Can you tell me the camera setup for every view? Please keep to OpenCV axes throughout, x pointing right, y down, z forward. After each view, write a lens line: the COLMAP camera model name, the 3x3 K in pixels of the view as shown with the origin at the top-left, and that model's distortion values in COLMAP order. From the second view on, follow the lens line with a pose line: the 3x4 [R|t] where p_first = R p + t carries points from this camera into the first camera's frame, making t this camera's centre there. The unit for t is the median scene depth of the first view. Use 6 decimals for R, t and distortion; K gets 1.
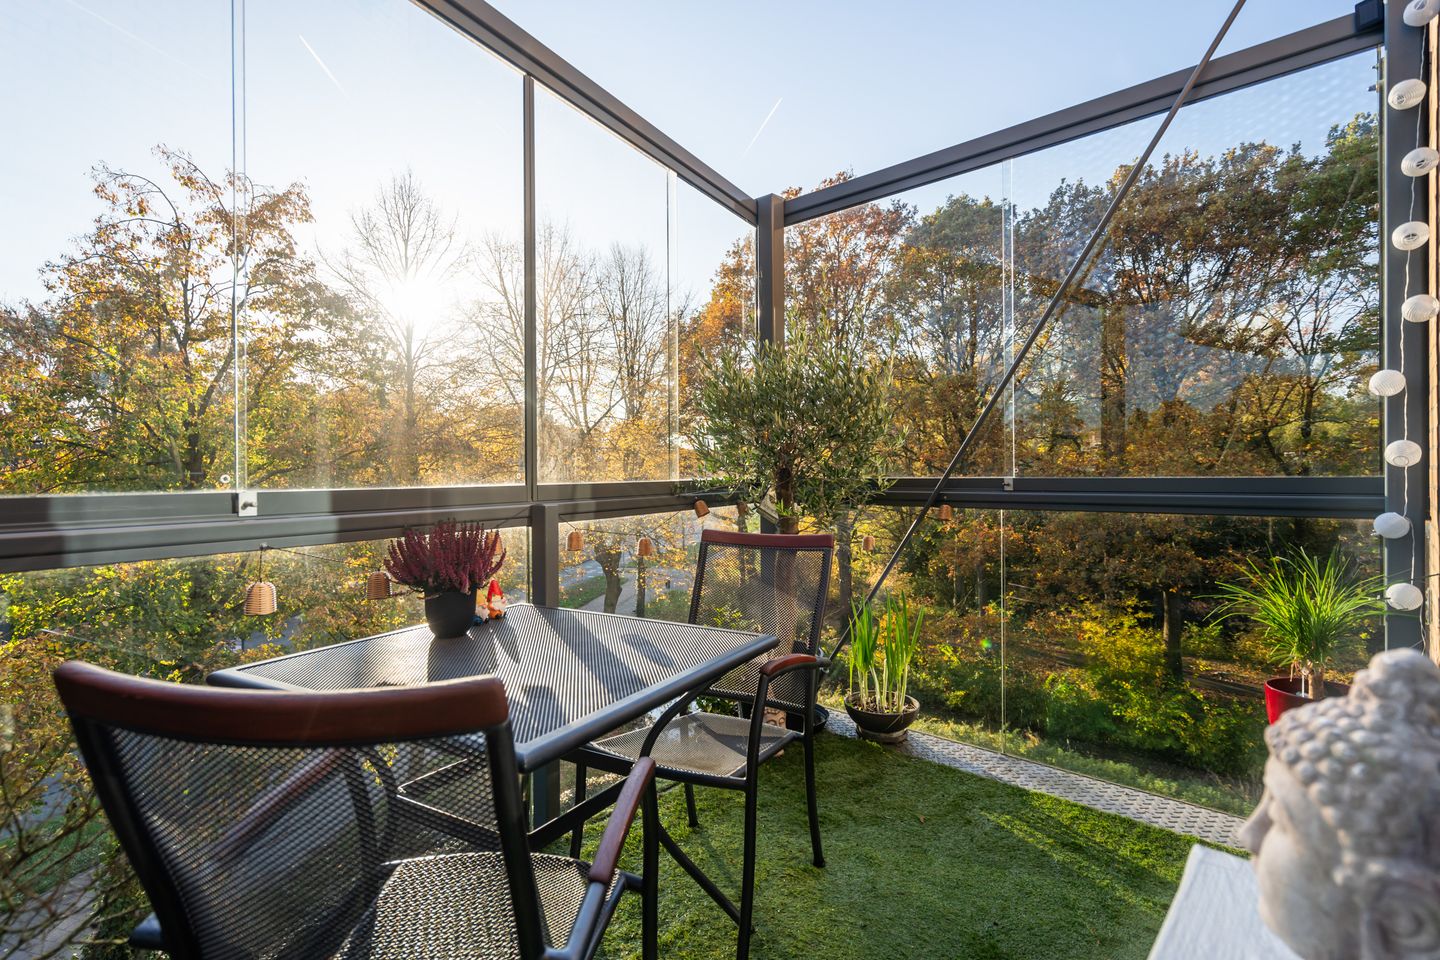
lens RADIAL K [[727.1, 0, 713.8], [0, 727.1, 477.9], [0, 0, 1]] dist [0.001083, 0.001091]
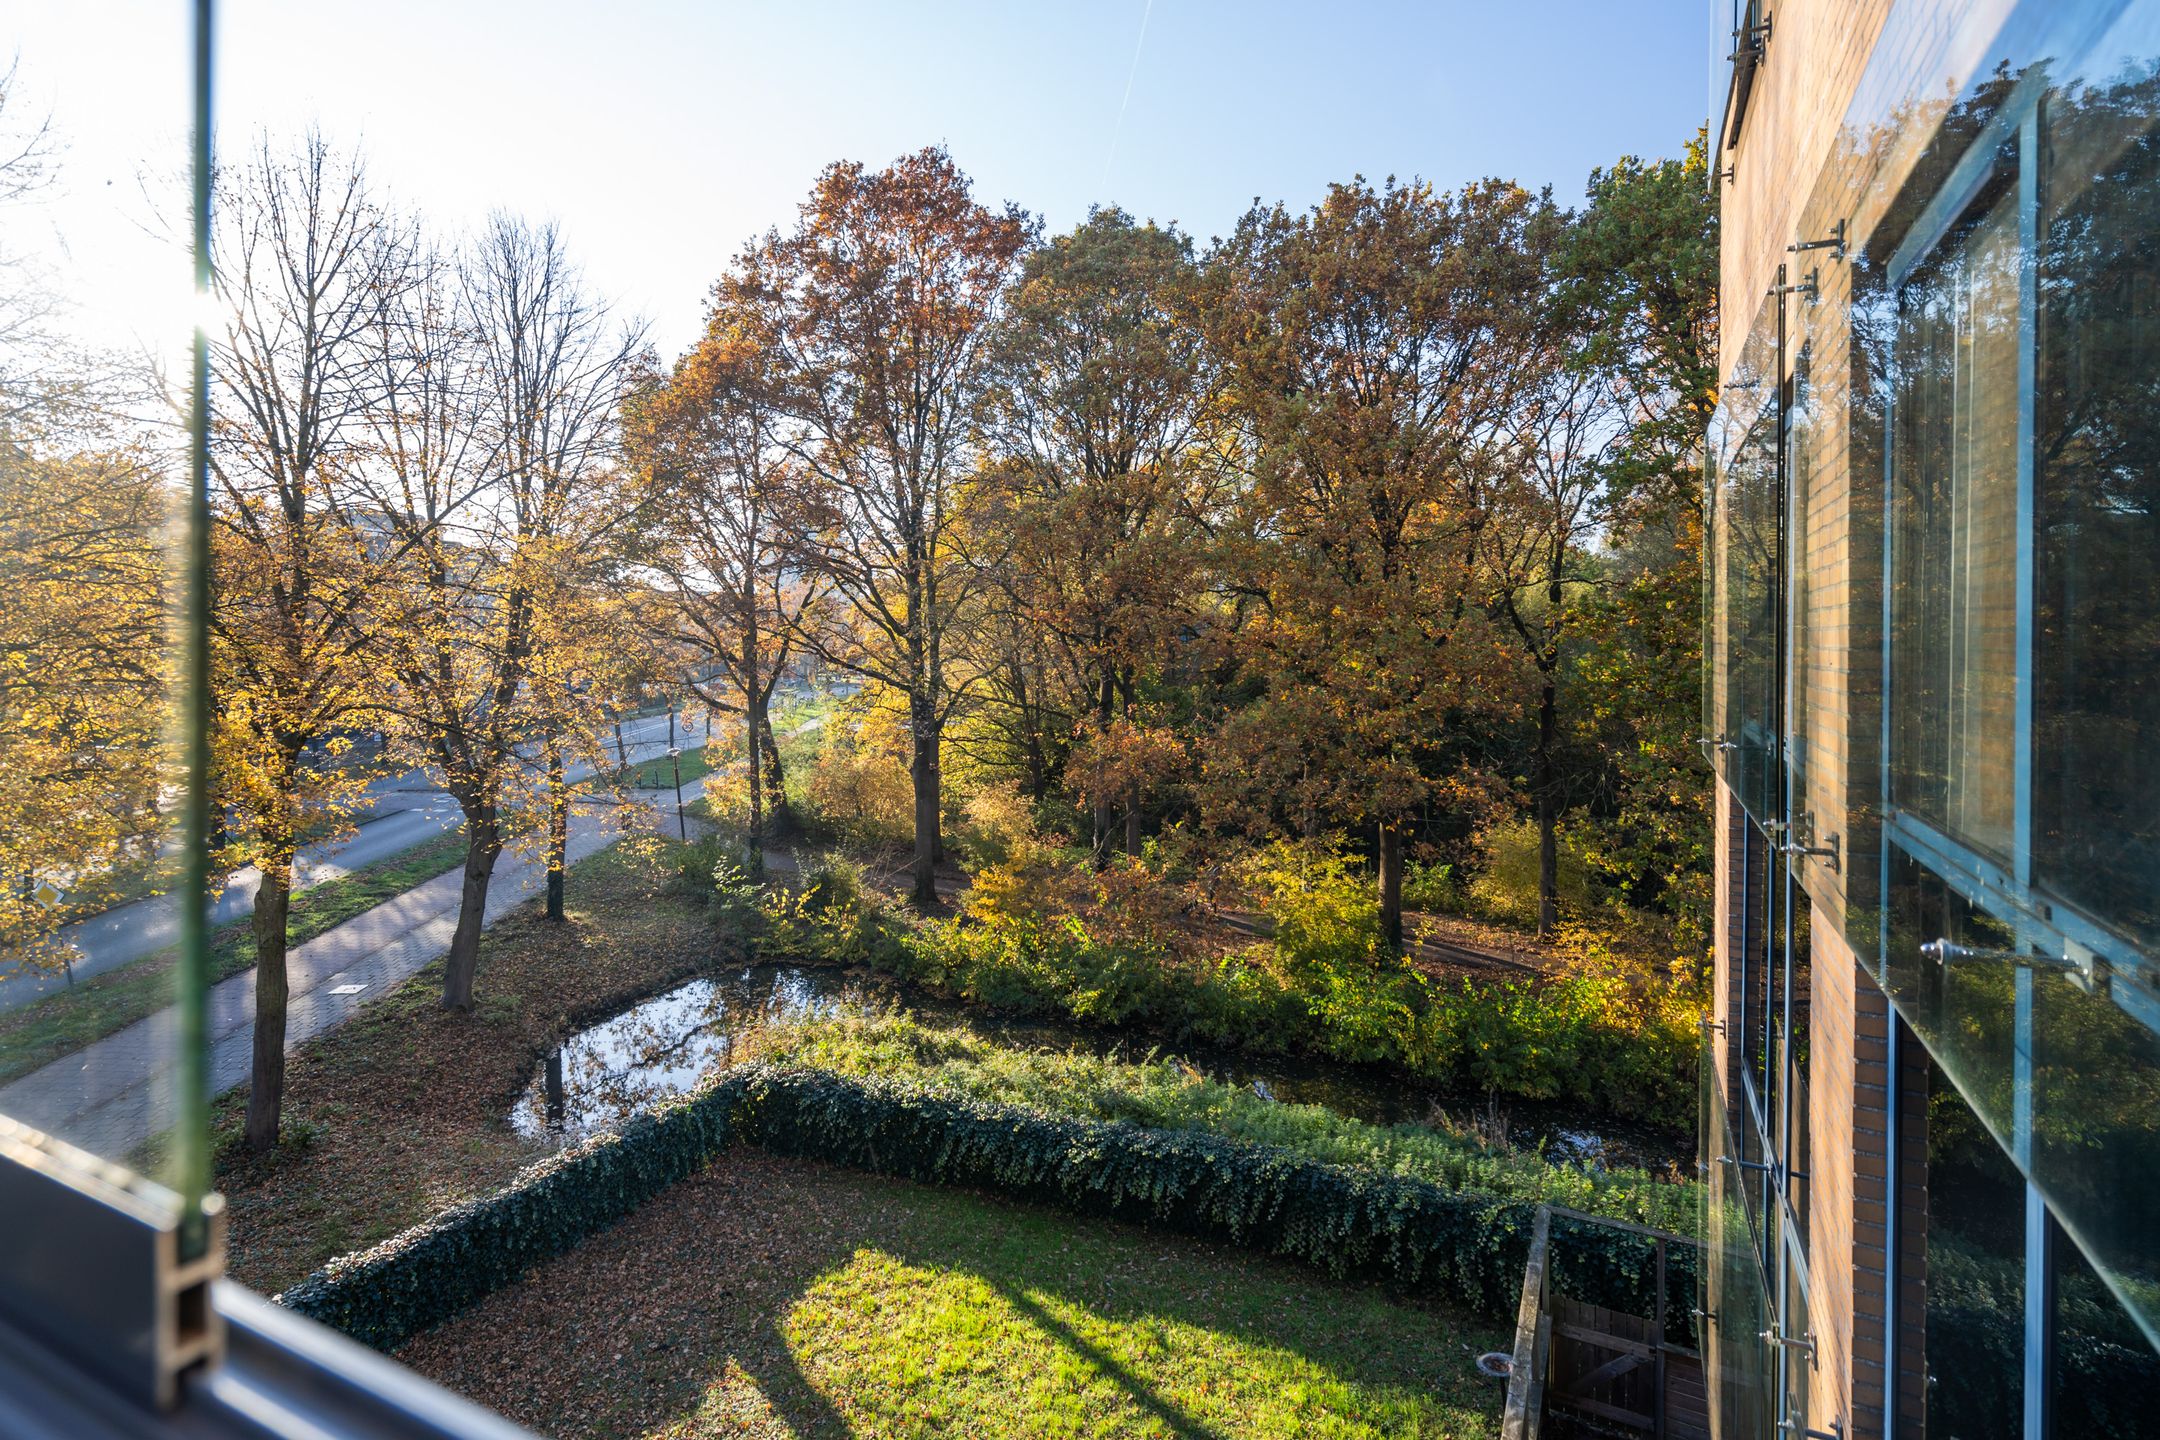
lens RADIAL K [[1053.8, 0, 1119.8], [0, 1053.8, 624.6], [0, 0, 1]] dist [-0.004338, 0.000049]
pose [[0.953460, 0.022359, 0.300689, 0.085968], [-0.018234, 0.999697, -0.016517, -0.008274], [-0.300967, 0.010266, 0.953579, 0.131281]]
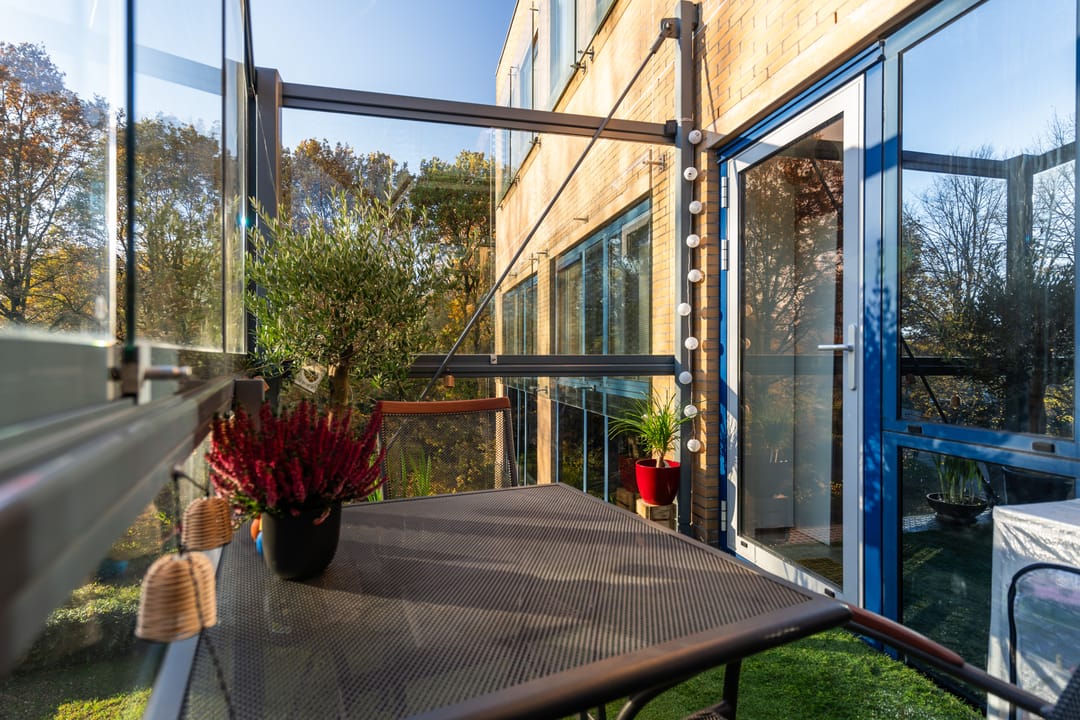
lens RADIAL K [[545.3, 0, 535.4], [0, 545.3, 358.4], [0, 0, 1]] dist [0.001083, 0.001091]
pose [[0.547684, 0.007934, 0.836648, -0.069008], [0.000921, 0.999949, -0.010086, 0.002753], [-0.836685, 0.006295, 0.547648, 0.058095]]
